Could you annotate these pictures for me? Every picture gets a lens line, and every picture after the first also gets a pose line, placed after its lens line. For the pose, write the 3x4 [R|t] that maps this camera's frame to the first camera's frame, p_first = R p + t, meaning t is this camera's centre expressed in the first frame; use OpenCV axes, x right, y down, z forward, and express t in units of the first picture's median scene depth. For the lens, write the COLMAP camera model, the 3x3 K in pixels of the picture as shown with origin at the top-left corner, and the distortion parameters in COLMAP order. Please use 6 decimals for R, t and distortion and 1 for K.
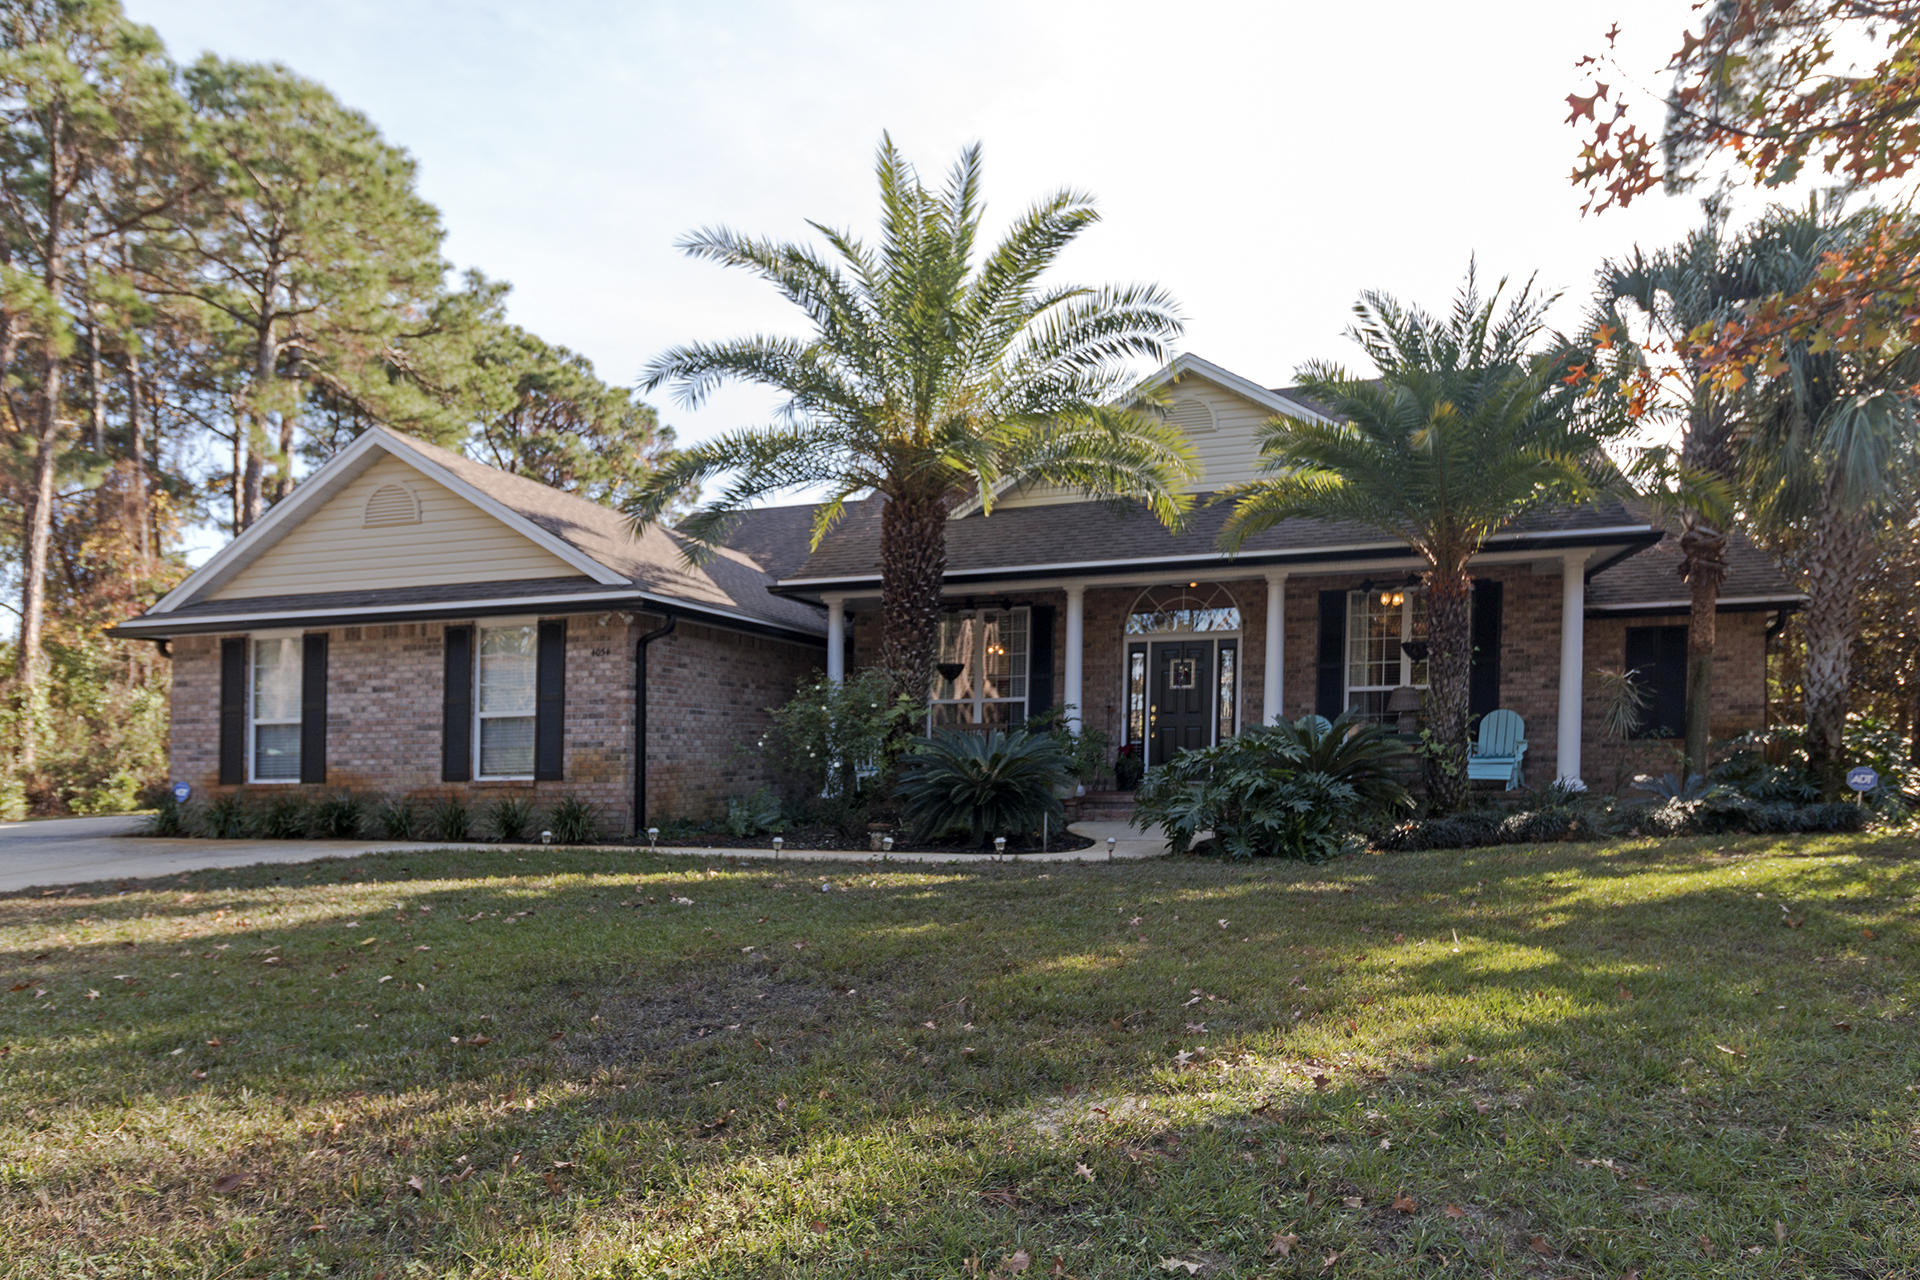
lens RADIAL K [[1112.4, 0, 959.7], [0, 1112.4, 636.9], [0, 0, 1]] dist [-0.002342, -0.002915]
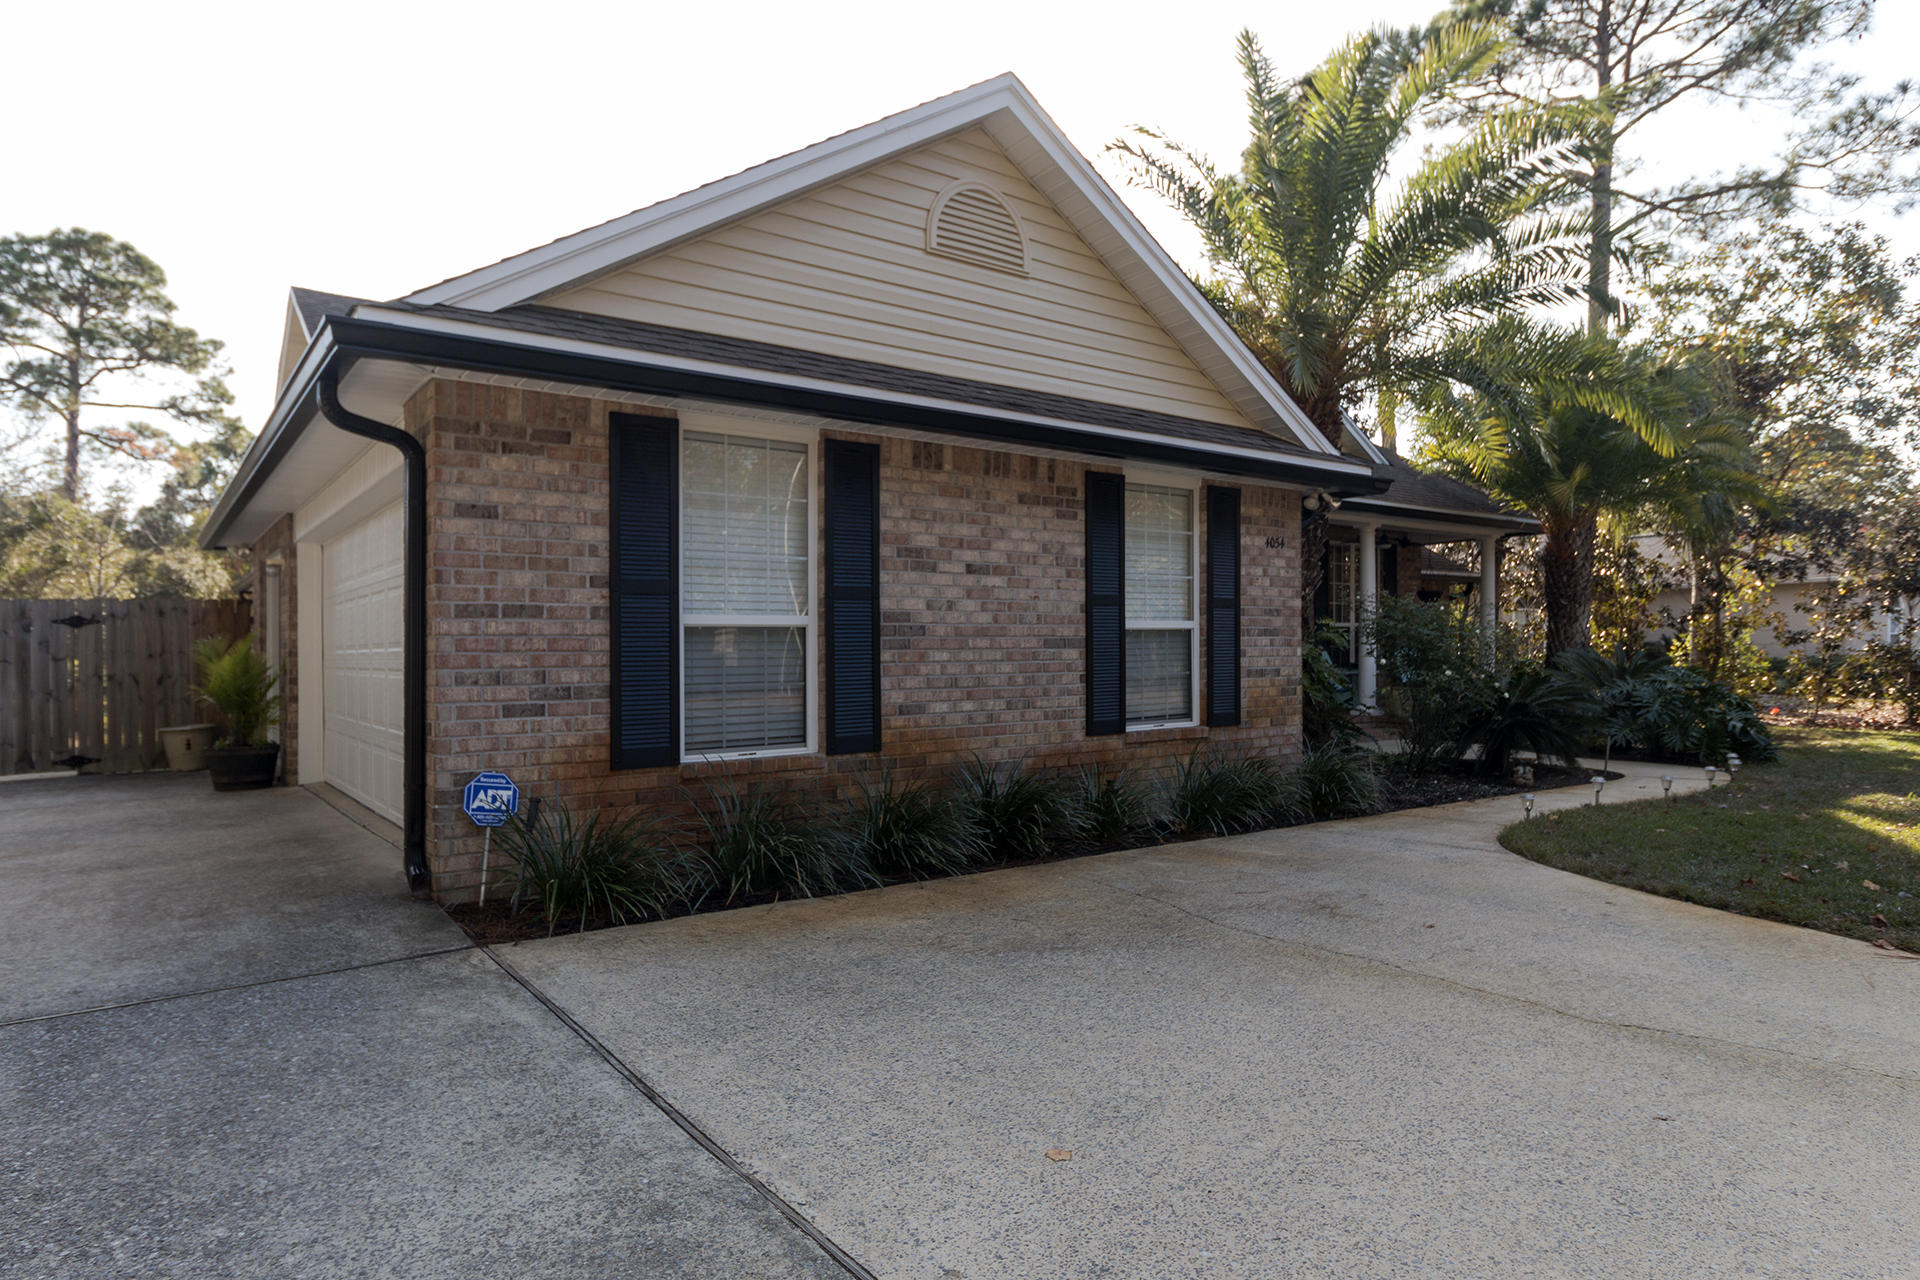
lens RADIAL K [[1112.4, 0, 959.7], [0, 1112.4, 648.0], [0, 0, 1]] dist [-0.002342, -0.002915]
pose [[0.614566, 0.030965, 0.788258, -0.954991], [-0.046431, 0.998917, -0.003040, 0.087707], [-0.787498, -0.034731, 0.615338, 0.686726]]
